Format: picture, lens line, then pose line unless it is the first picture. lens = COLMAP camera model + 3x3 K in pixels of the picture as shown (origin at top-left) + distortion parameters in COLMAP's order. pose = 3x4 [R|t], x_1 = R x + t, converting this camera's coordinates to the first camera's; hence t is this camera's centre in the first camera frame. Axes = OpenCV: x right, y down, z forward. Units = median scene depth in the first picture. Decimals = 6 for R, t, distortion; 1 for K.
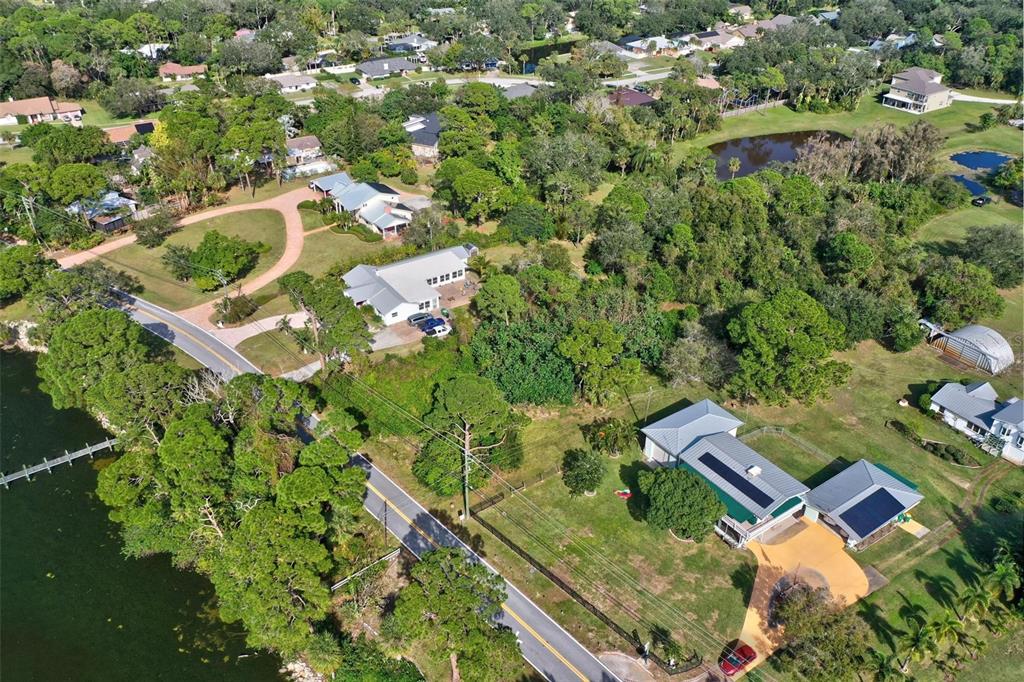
lens RADIAL K [[808.8, 0, 509.9], [0, 808.8, 337.3], [0, 0, 1]] dist [-0.004957, 0.005383]
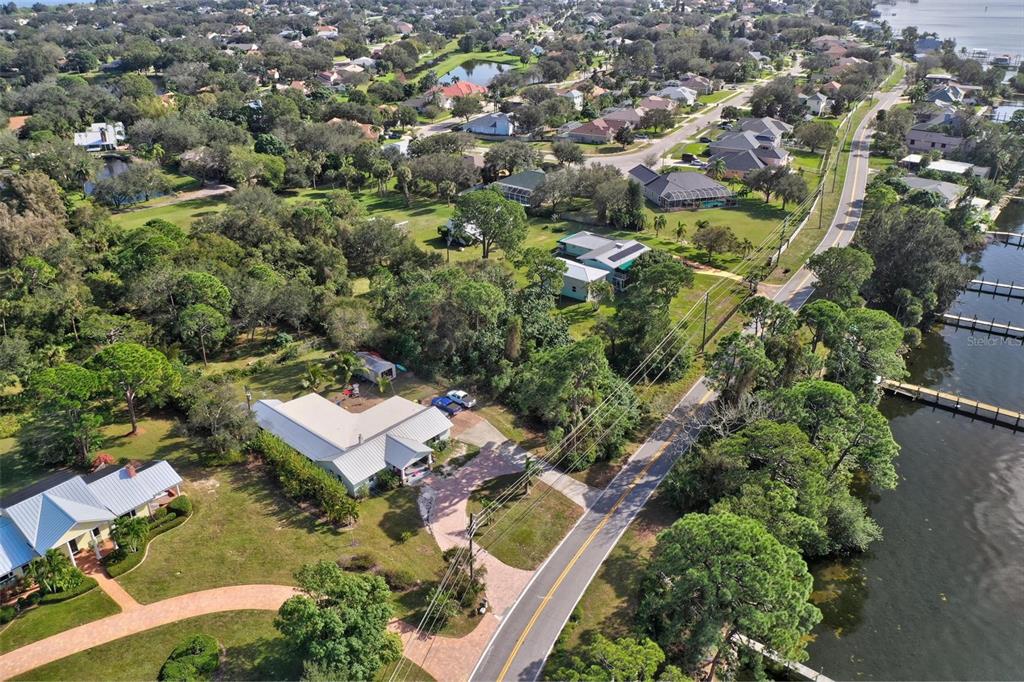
lens RADIAL K [[808.8, 0, 509.9], [0, 808.8, 337.3], [0, 0, 1]] dist [-0.004957, 0.005383]
pose [[-0.254808, -0.418038, 0.871962, -0.638276], [0.522188, 0.699458, 0.487932, -0.344706], [-0.813875, 0.579657, 0.040067, 0.684308]]
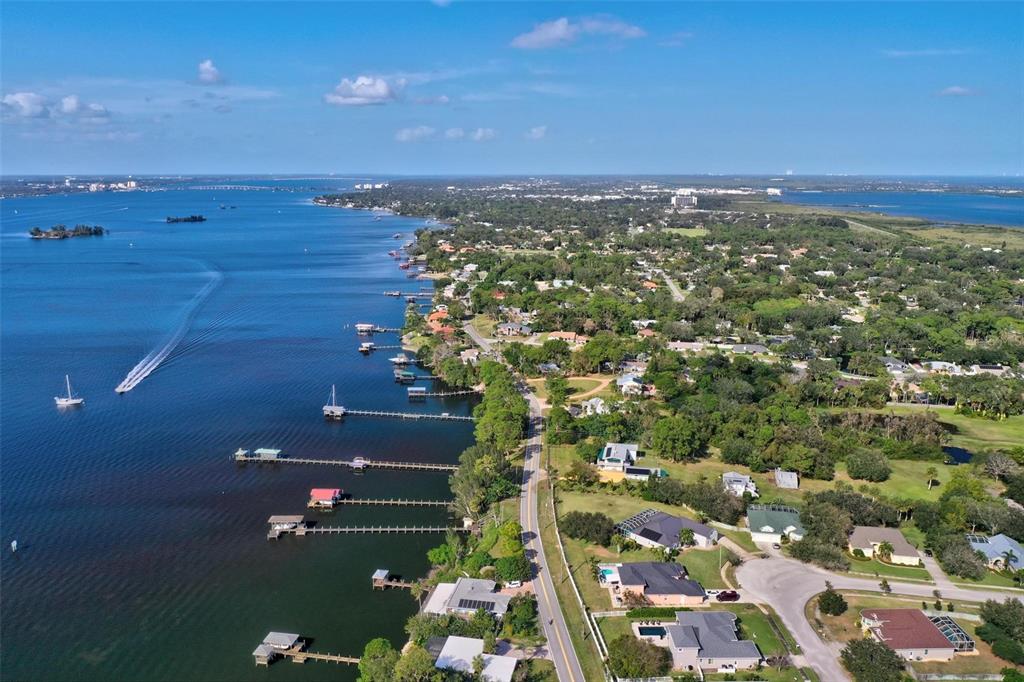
lens RADIAL K [[808.8, 0, 509.9], [0, 808.8, 337.3], [0, 0, 1]] dist [-0.004957, 0.005383]
pose [[0.702507, 0.146001, -0.696539, 1.210923], [-0.376394, 0.906866, -0.189531, 0.288776], [0.603996, 0.395320, 0.692034, -0.910295]]
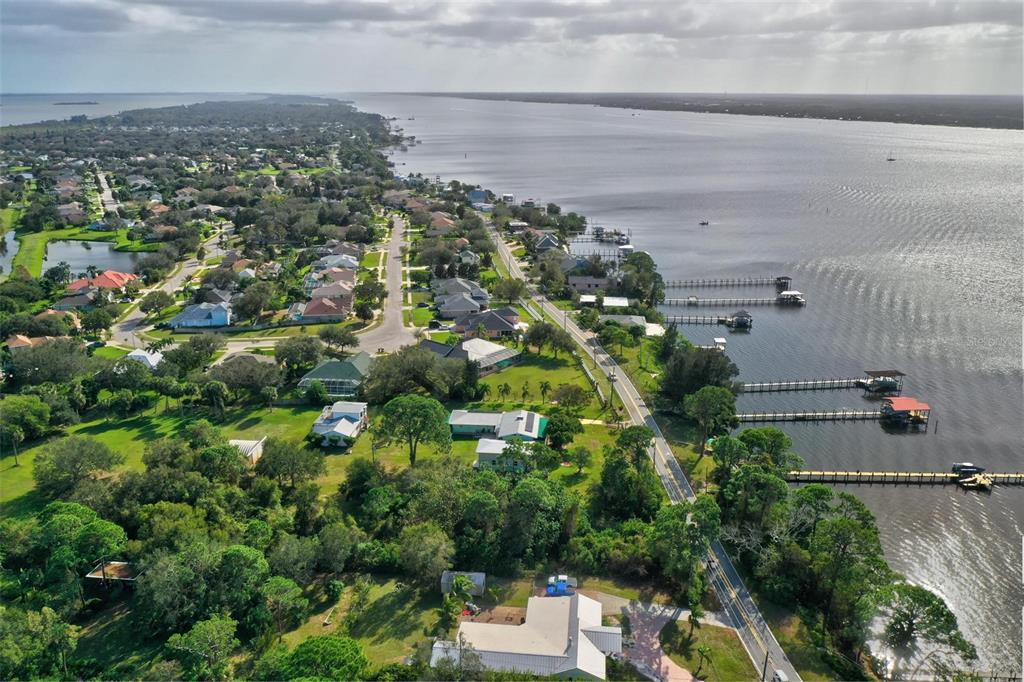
lens RADIAL K [[808.8, 0, 509.9], [0, 808.8, 337.3], [0, 0, 1]] dist [-0.004957, 0.005383]
pose [[-0.774322, -0.190072, 0.603571, -0.448498], [0.331157, 0.691066, 0.642466, -0.676319], [-0.539222, 0.697352, -0.472164, 1.001148]]
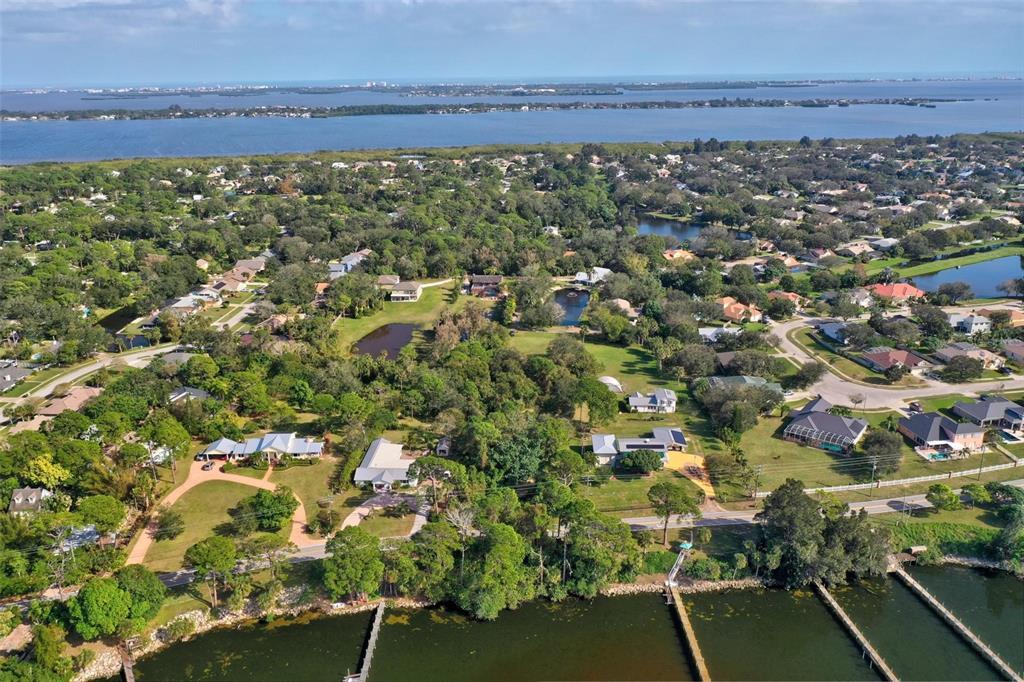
lens RADIAL K [[808.8, 0, 509.9], [0, 808.8, 337.3], [0, 0, 1]] dist [-0.004957, 0.005383]
pose [[0.591786, -0.258915, 0.763382, -0.935415], [0.436317, 0.899178, -0.033268, -0.114994], [-0.677803, 0.352764, 0.645090, -0.204083]]
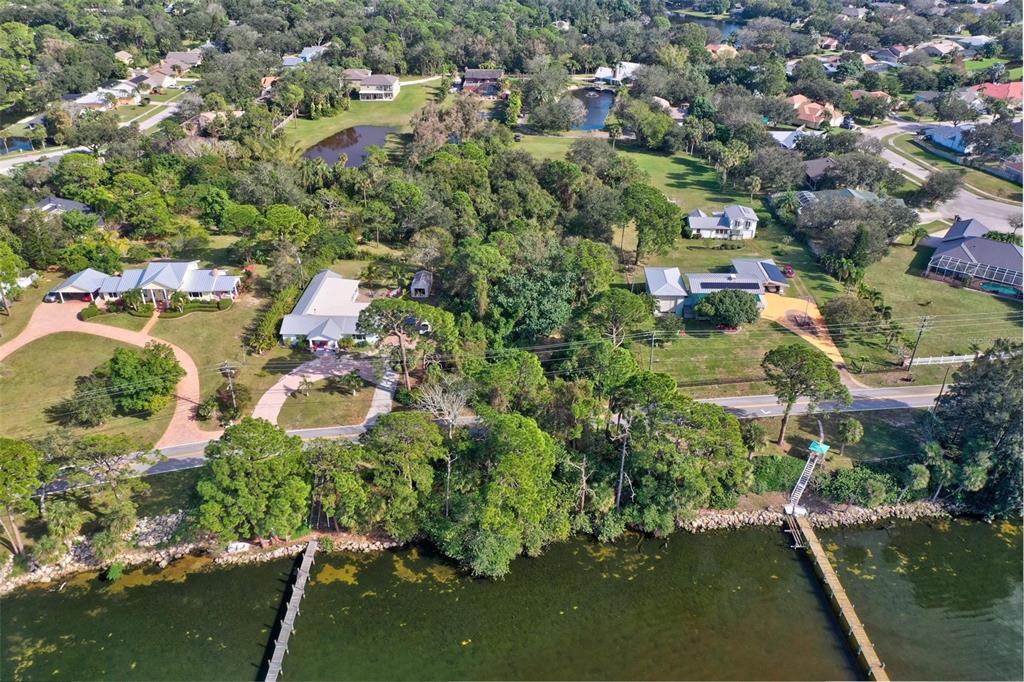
lens RADIAL K [[808.8, 0, 509.9], [0, 808.8, 337.3], [0, 0, 1]] dist [-0.004957, 0.005383]
pose [[0.587537, -0.396454, 0.705425, -0.611056], [0.428914, 0.891800, 0.143963, -0.077542], [-0.686173, 0.217983, 0.694010, 0.134957]]
